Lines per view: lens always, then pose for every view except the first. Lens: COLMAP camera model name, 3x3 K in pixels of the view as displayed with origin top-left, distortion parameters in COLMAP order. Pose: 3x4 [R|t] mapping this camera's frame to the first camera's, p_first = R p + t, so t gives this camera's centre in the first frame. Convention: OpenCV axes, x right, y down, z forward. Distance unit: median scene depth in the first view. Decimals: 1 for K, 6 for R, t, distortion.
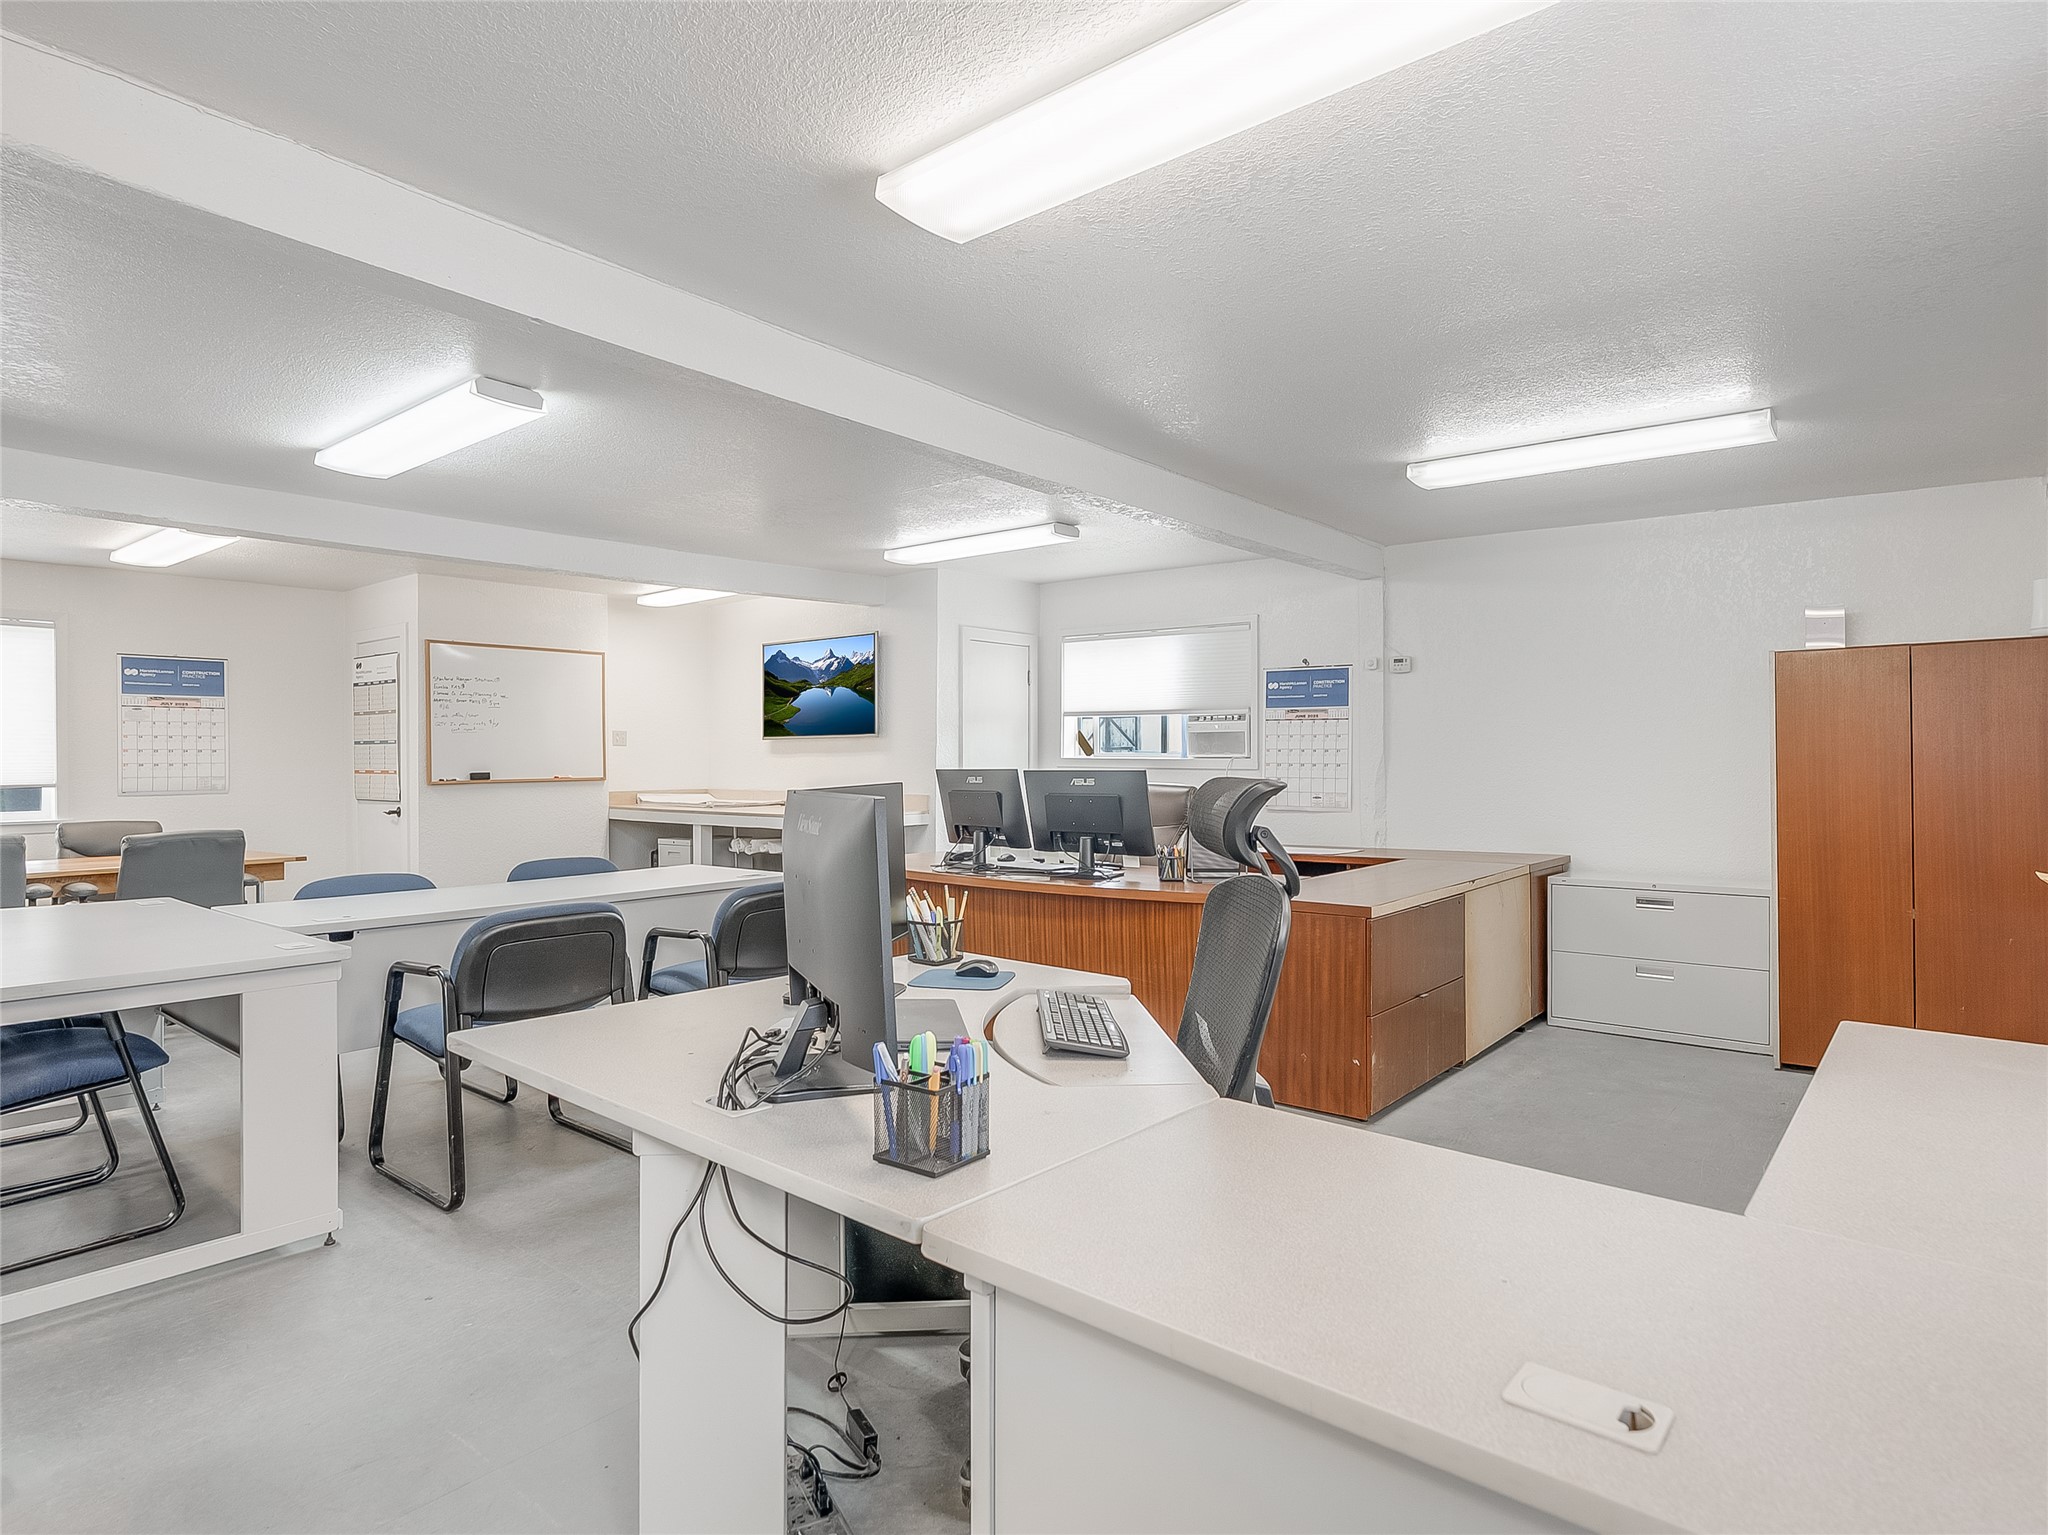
lens RADIAL K [[1120.1, 0, 1033.9], [0, 1120.1, 751.9], [0, 0, 1]] dist [0.006001, 0.001508]
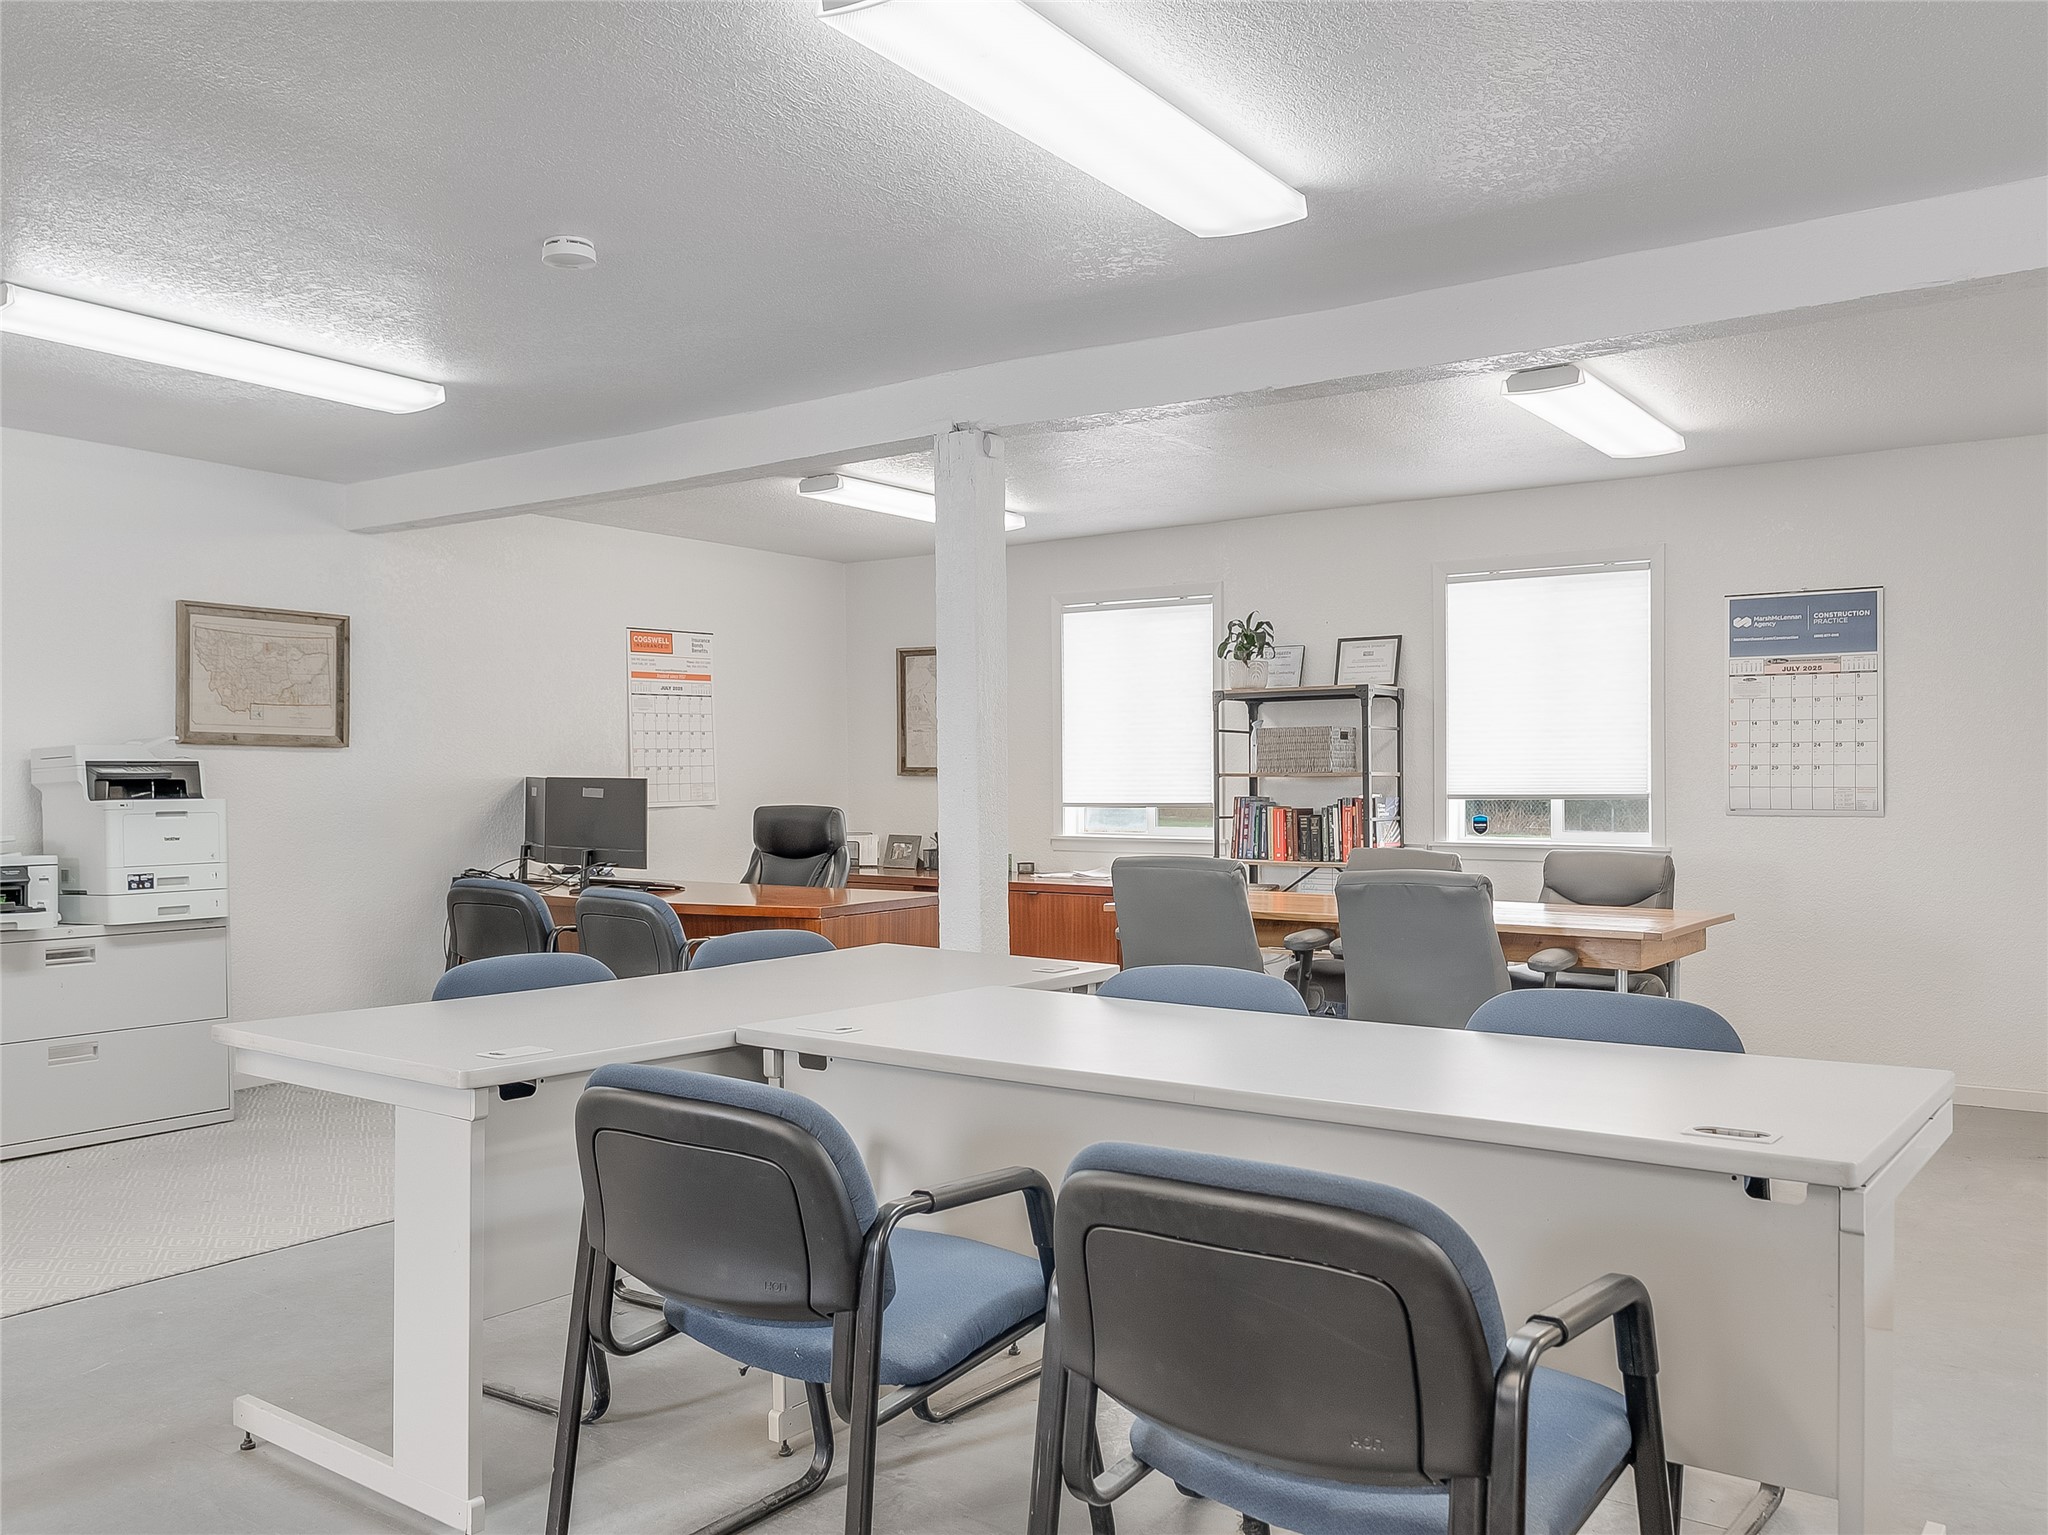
lens RADIAL K [[1599.0, 0, 1024.2], [0, 1599.0, 770.5], [0, 0, 1]] dist [-0.010743, -0.000182]
pose [[0.081153, 0.003796, -0.996694, 0.069443], [0.010097, 0.999938, 0.004631, 0.004881], [0.996651, -0.010440, 0.081109, 0.494860]]
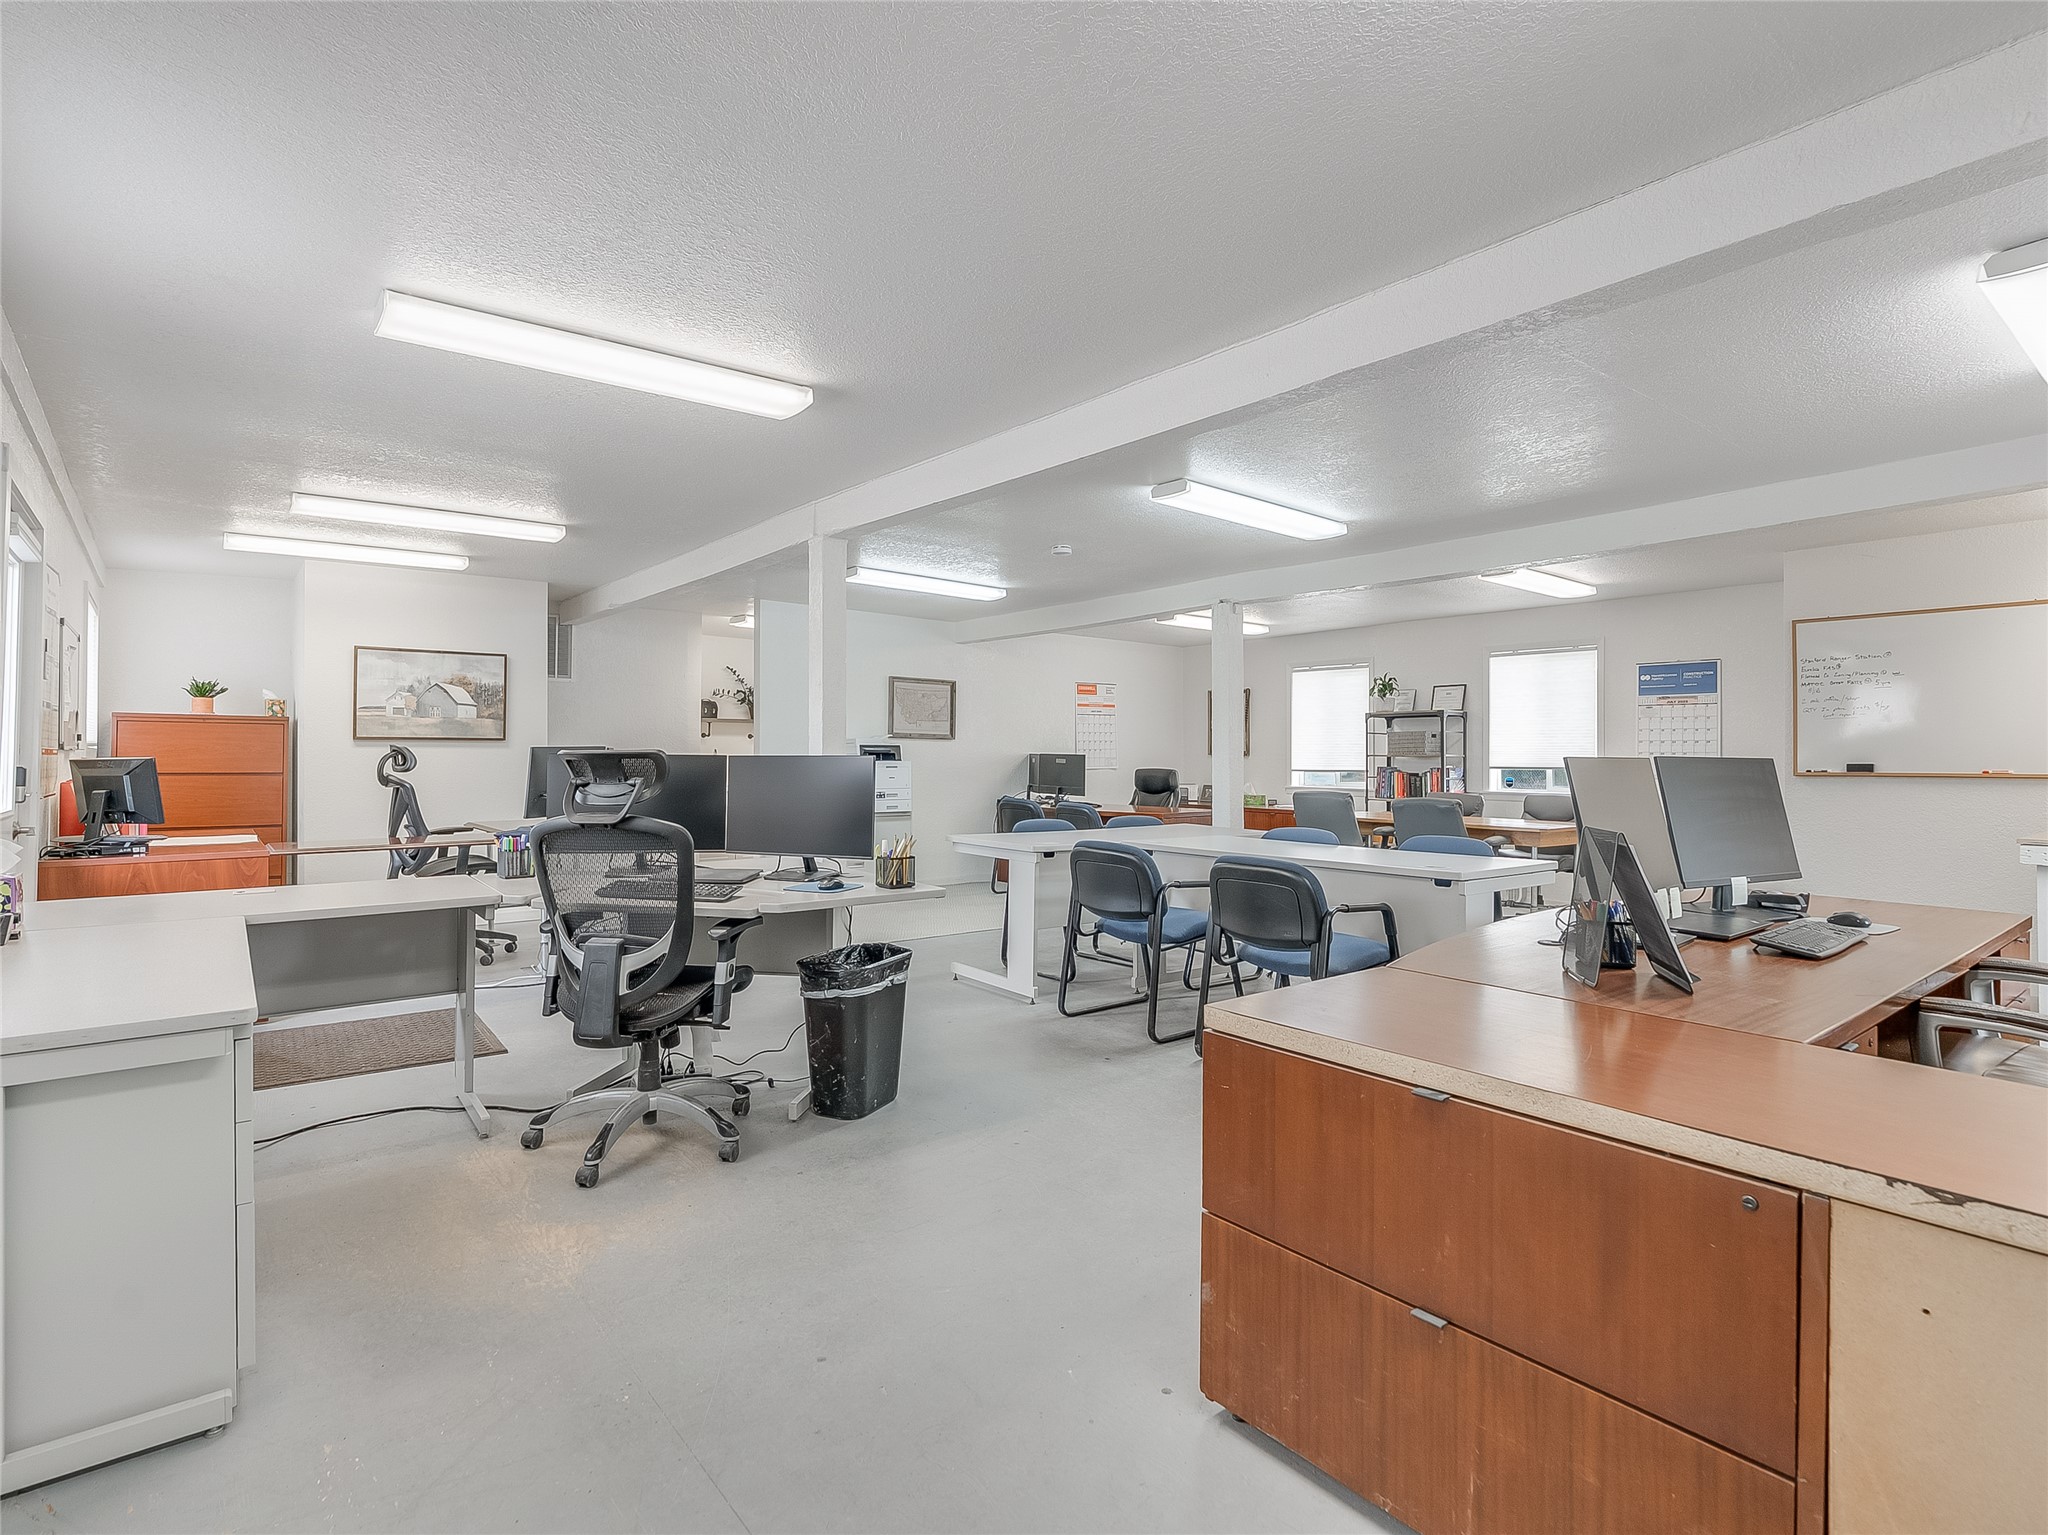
lens RADIAL K [[1045.3, 0, 1013.4], [0, 1045.3, 753.2], [0, 0, 1]] dist [-0.007126, -0.000338]
pose [[-0.208764, 0.002549, -0.977963, 0.436633], [0.002392, 0.999995, 0.002096, 0.007033], [0.977963, -0.001901, -0.208769, 0.538438]]
